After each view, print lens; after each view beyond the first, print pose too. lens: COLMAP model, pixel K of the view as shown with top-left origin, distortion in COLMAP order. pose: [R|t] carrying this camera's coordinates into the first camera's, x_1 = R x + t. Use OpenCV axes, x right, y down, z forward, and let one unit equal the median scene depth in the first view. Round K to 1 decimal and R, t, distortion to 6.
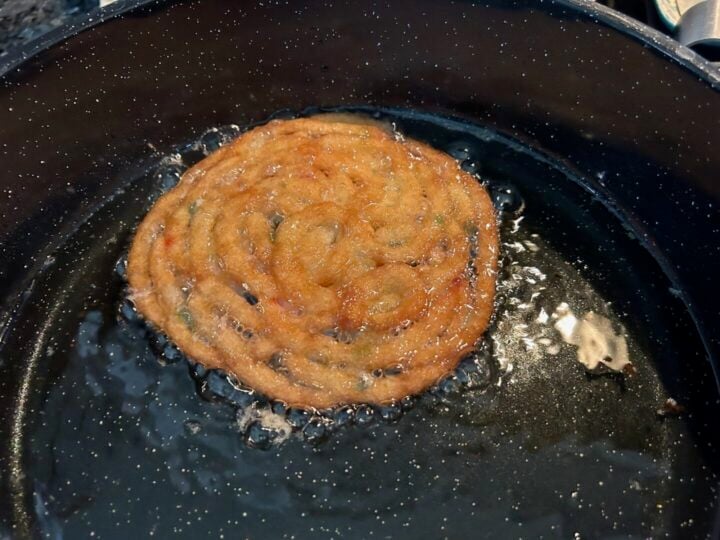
lens RADIAL K [[566.2, 0, 360.1], [0, 566.2, 282.8], [0, 0, 1]] dist [0.004306, -0.043857]
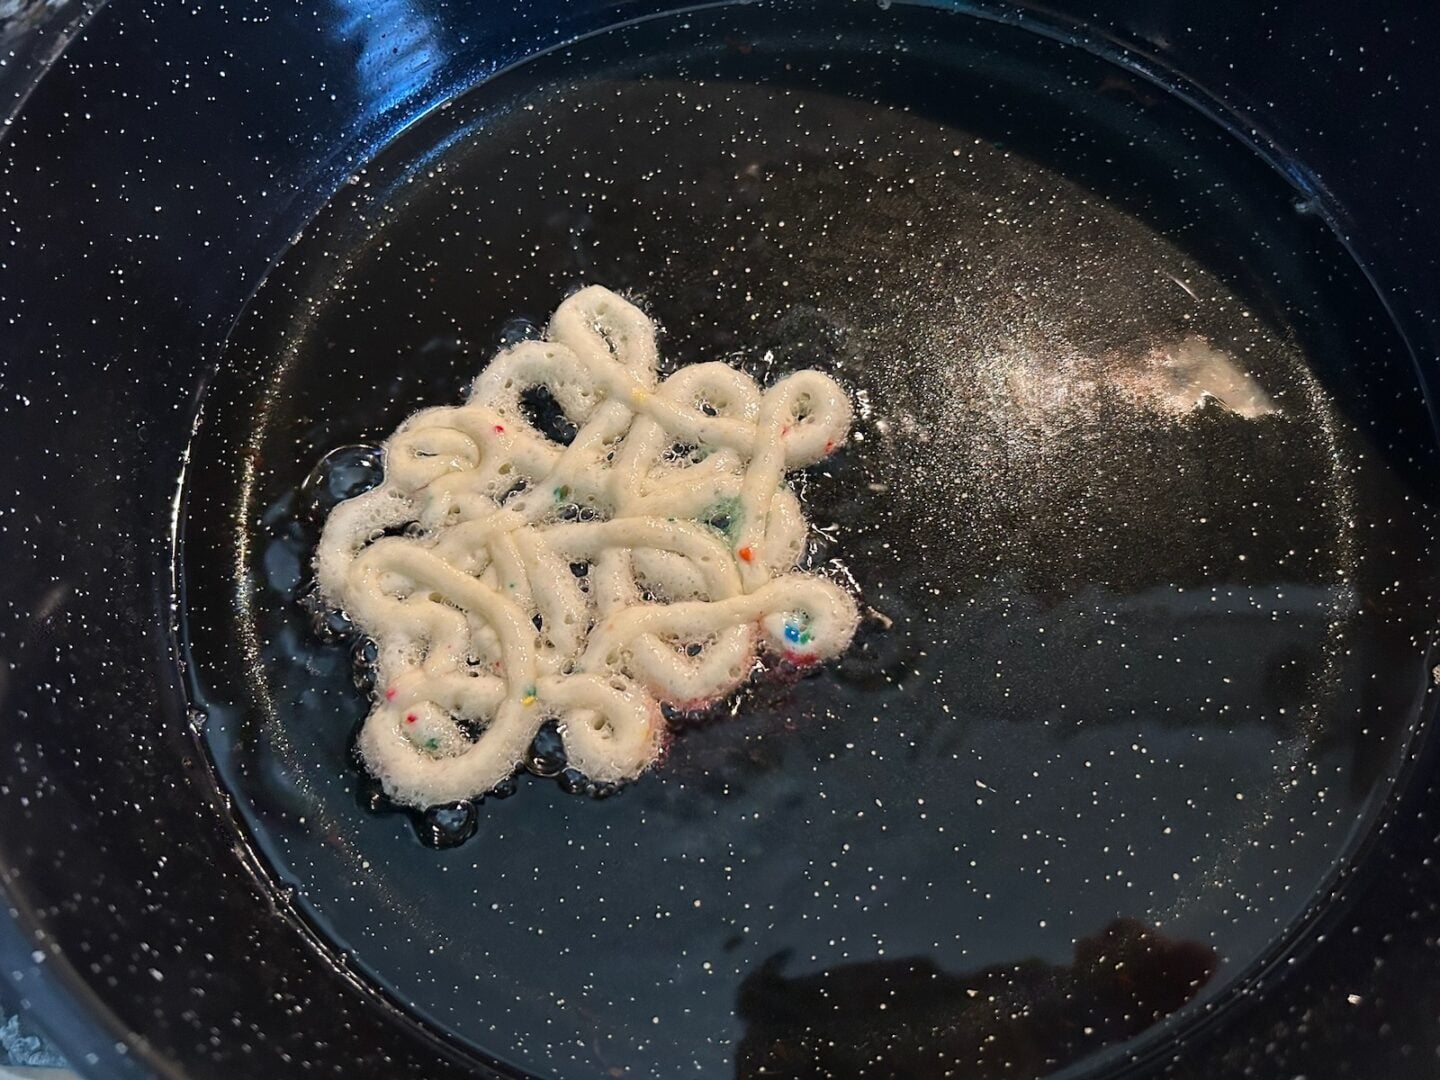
lens RADIAL K [[1132.3, 0, 720.3], [0, 1132.3, 565.6], [0, 0, 1]] dist [0.004306, -0.043857]
pose [[0.979647, -0.200506, 0.009408, -0.094737], [0.196932, 0.969139, 0.148282, 0.055010], [-0.038849, -0.143412, 0.988900, -0.123795]]
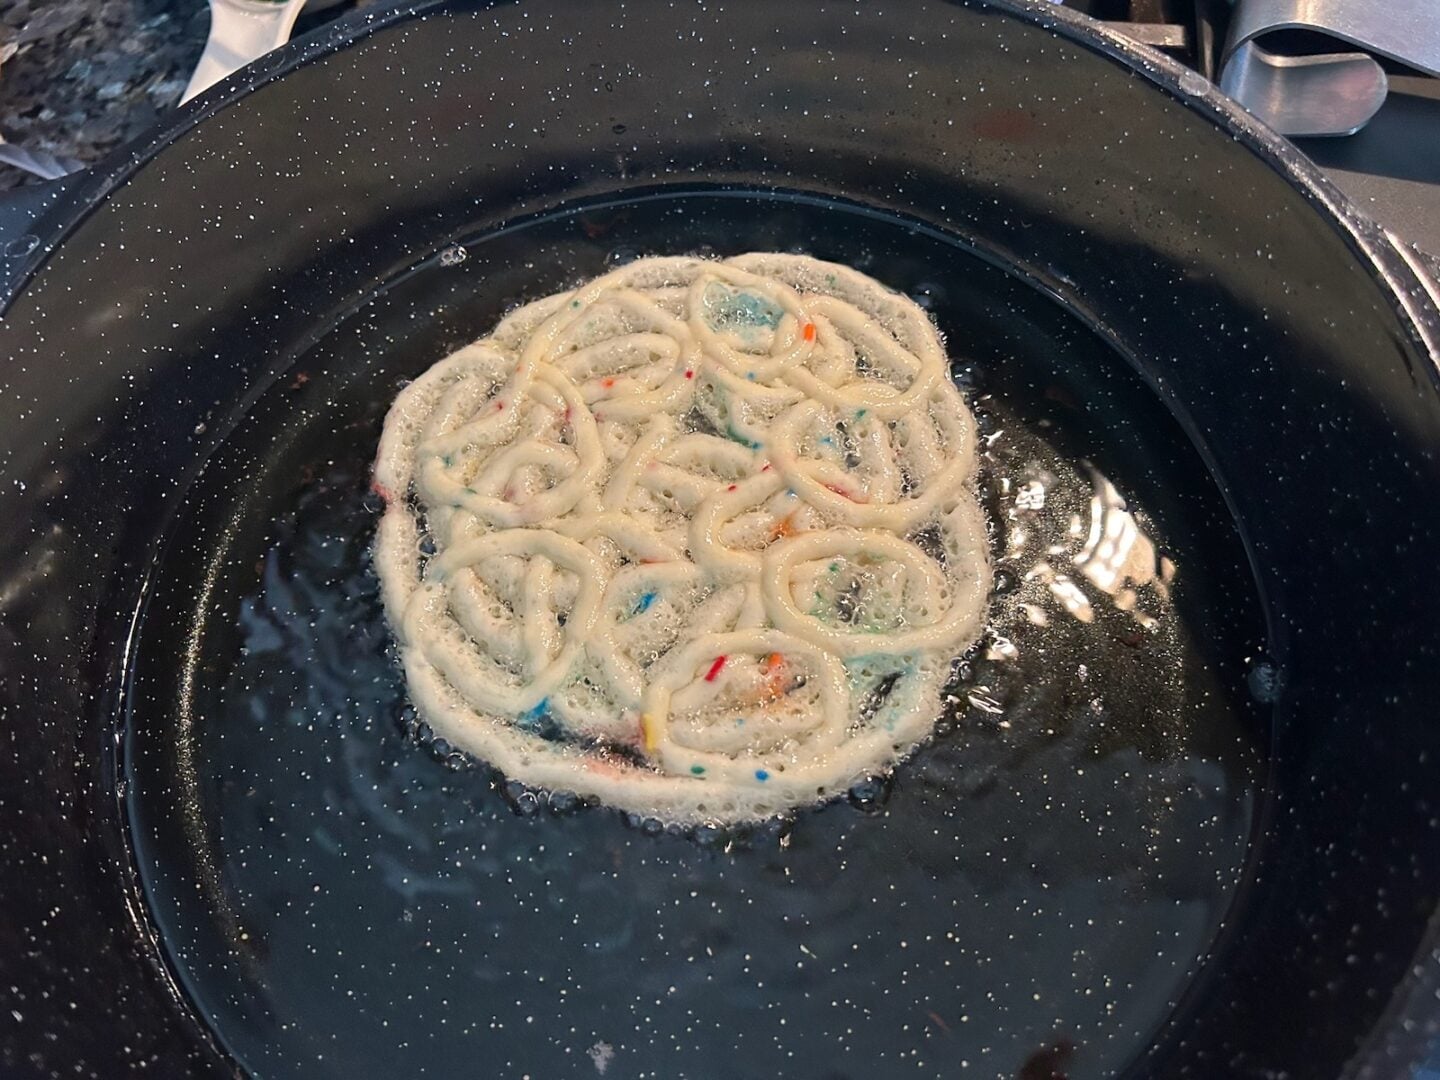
lens RADIAL K [[1122.8, 0, 719.8], [0, 1122.8, 564.5], [0, 0, 1]] dist [-0.004550, -0.034858]
pose [[0.998010, -0.061459, -0.014110, 0.031315], [0.062325, 0.995416, 0.072544, -0.003402], [0.009587, -0.073279, 0.997265, -0.205063]]
